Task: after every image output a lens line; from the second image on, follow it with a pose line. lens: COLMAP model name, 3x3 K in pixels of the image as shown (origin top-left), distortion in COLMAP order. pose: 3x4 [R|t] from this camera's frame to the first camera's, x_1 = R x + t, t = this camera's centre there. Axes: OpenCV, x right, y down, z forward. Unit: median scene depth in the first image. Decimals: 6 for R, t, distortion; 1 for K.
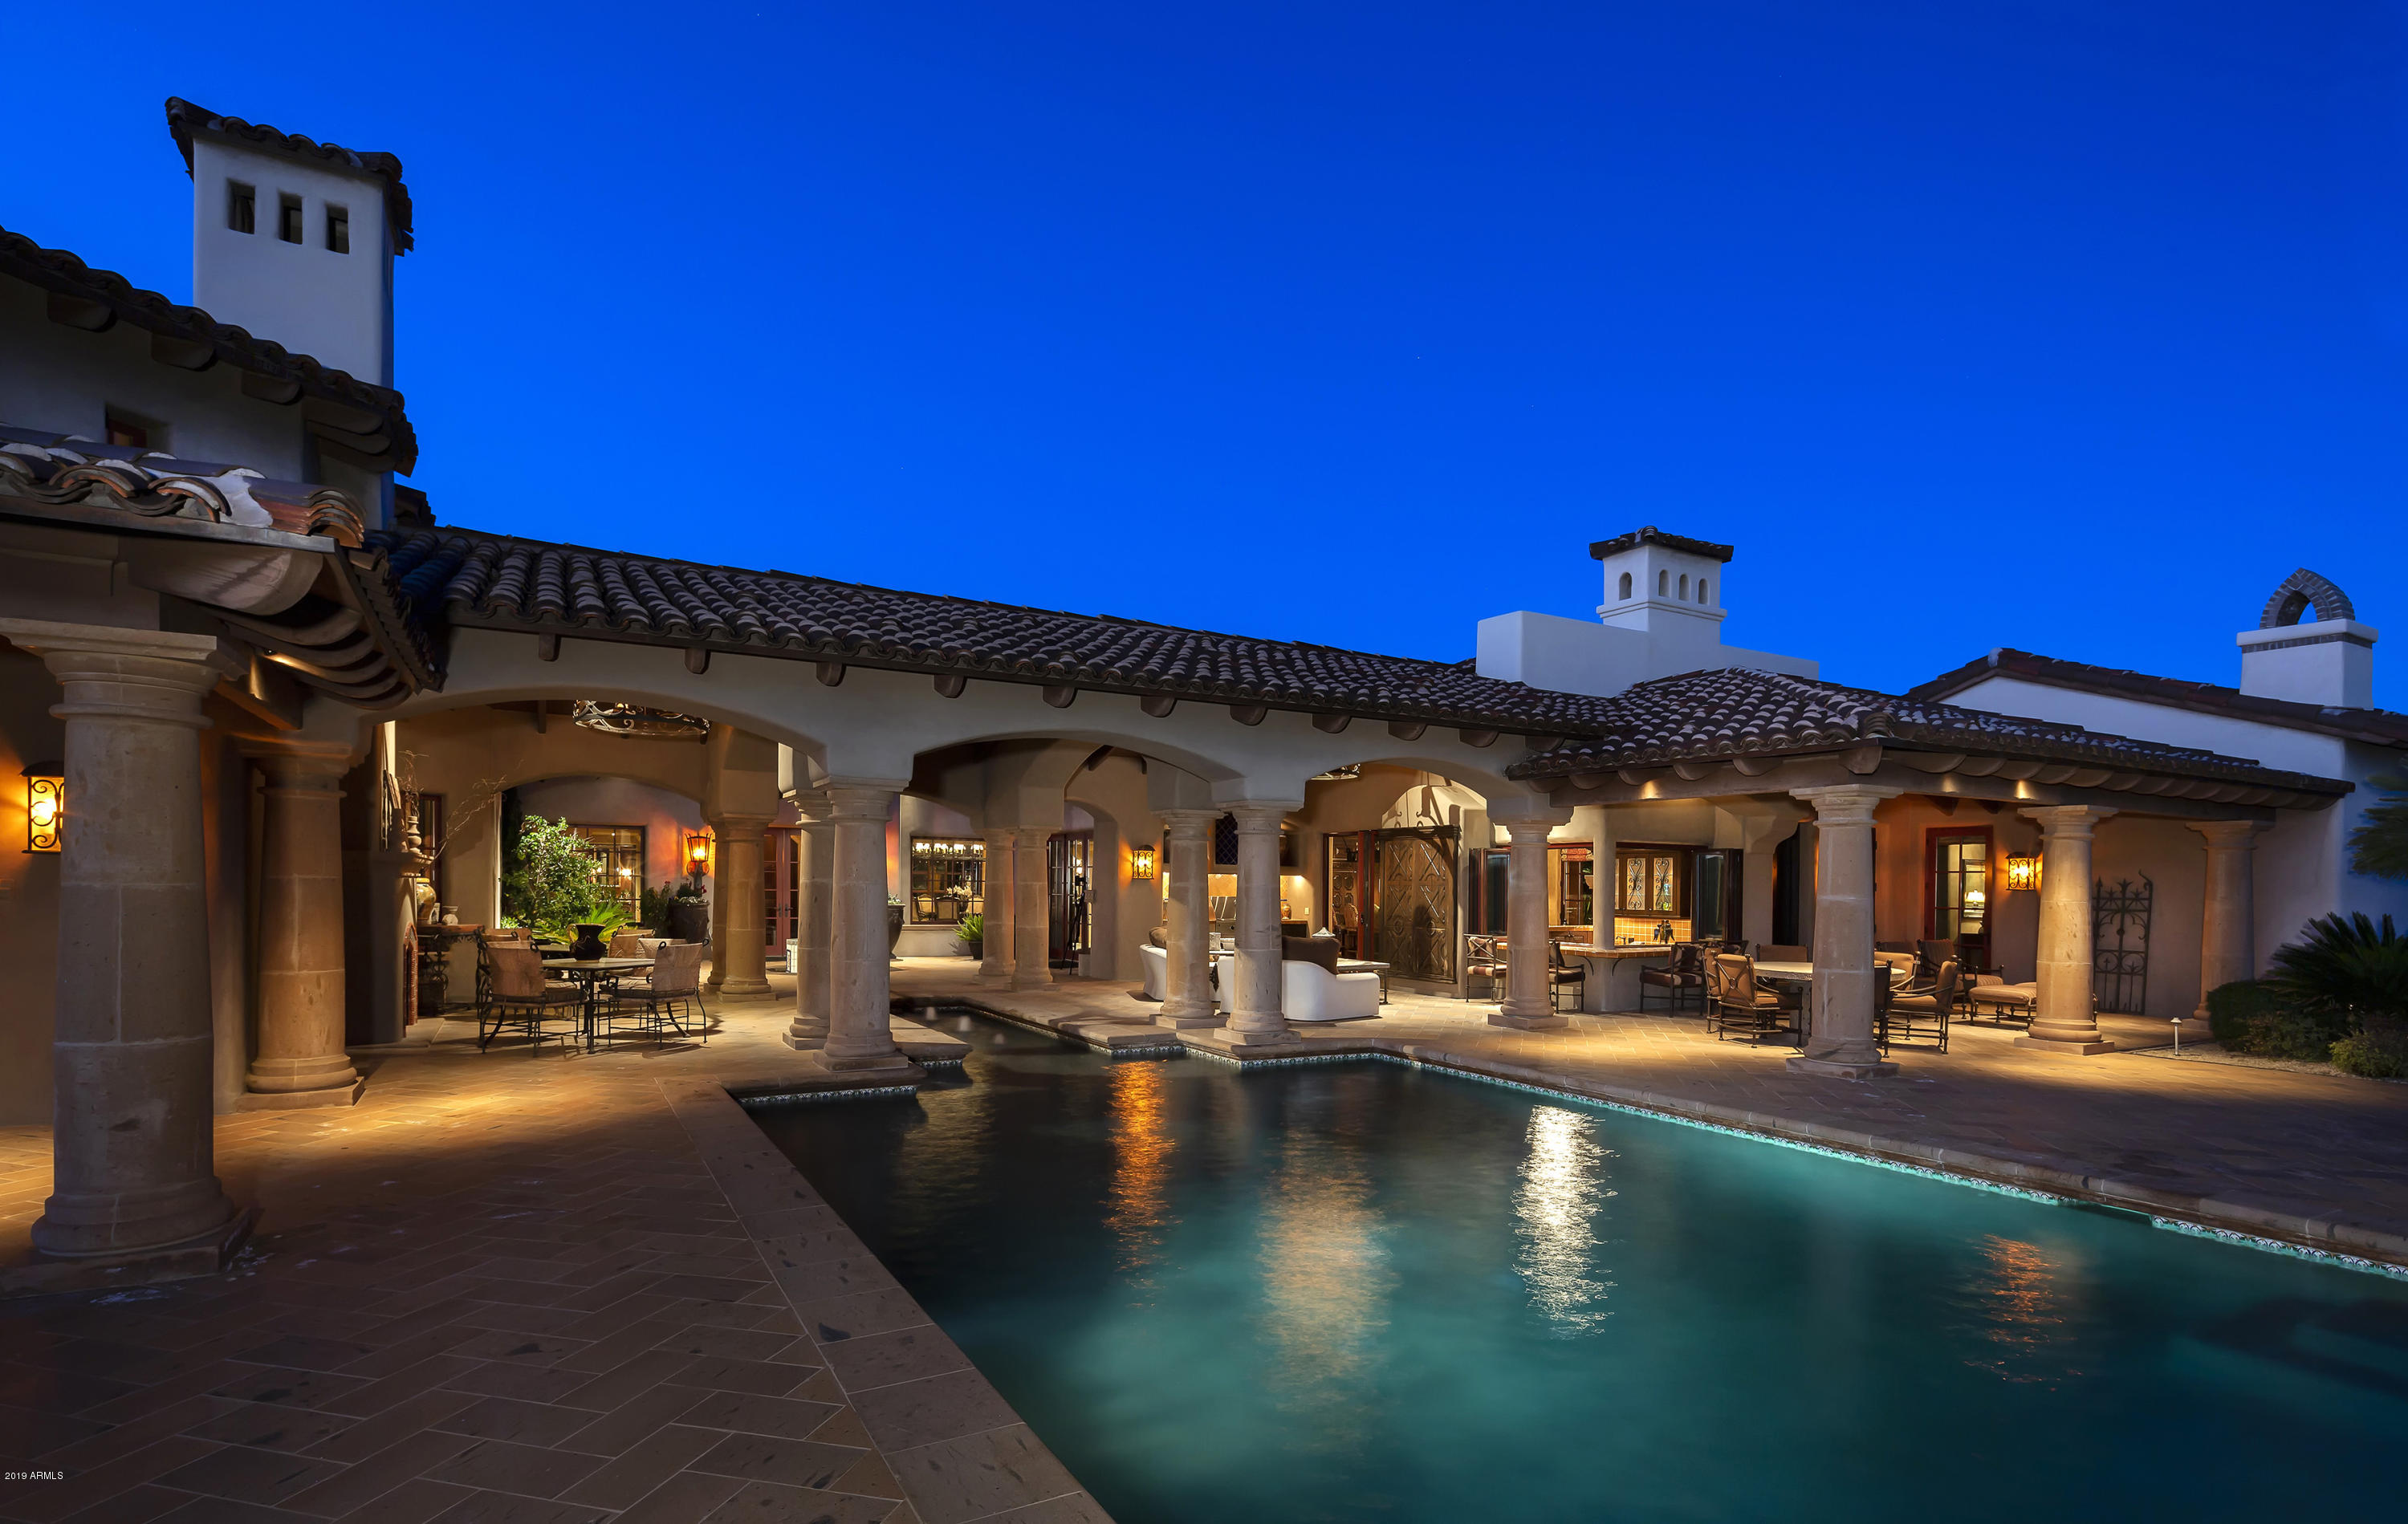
lens RADIAL K [[1234.5, 0, 1215.7], [0, 1234.5, 872.2], [0, 0, 1]] dist [0.005771, -0.000830]
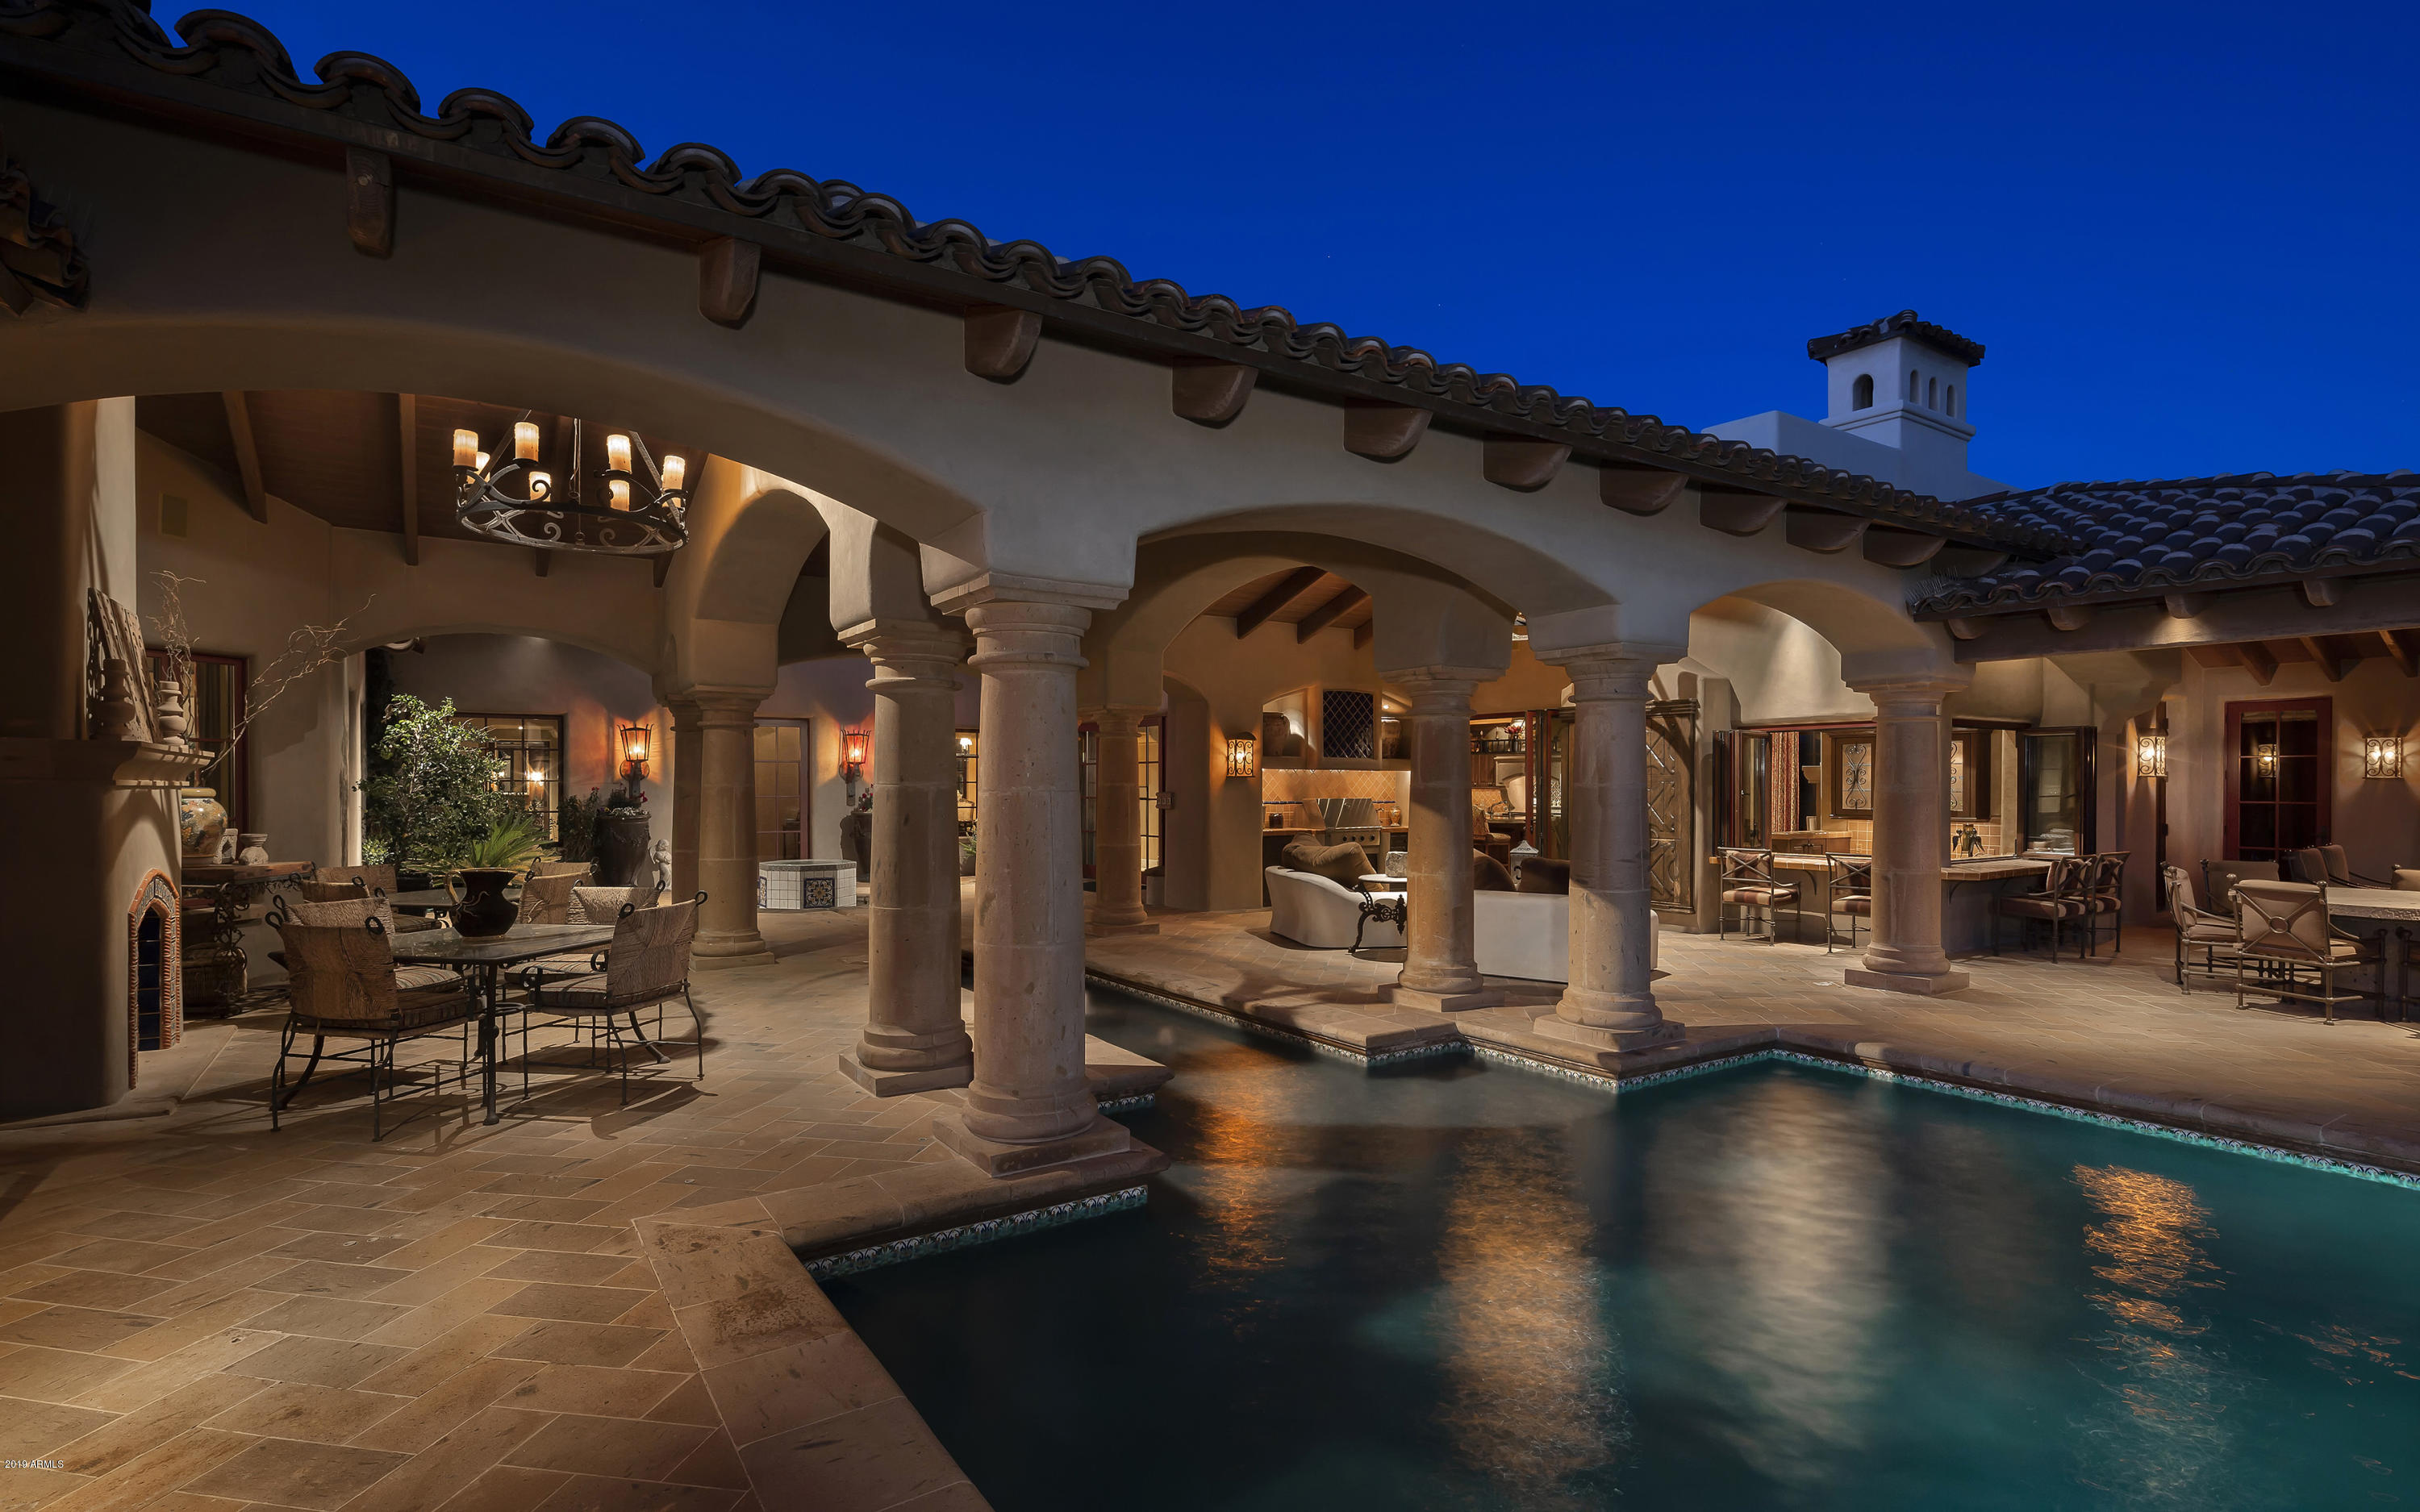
lens RADIAL K [[1240.6, 0, 1209.3], [0, 1240.6, 762.3], [0, 0, 1]] dist [0.005771, -0.000830]
pose [[0.998402, -0.010905, 0.055452, -0.161877], [0.011233, 0.999921, -0.005603, 0.000672], [-0.055387, 0.006217, 0.998446, 0.322652]]
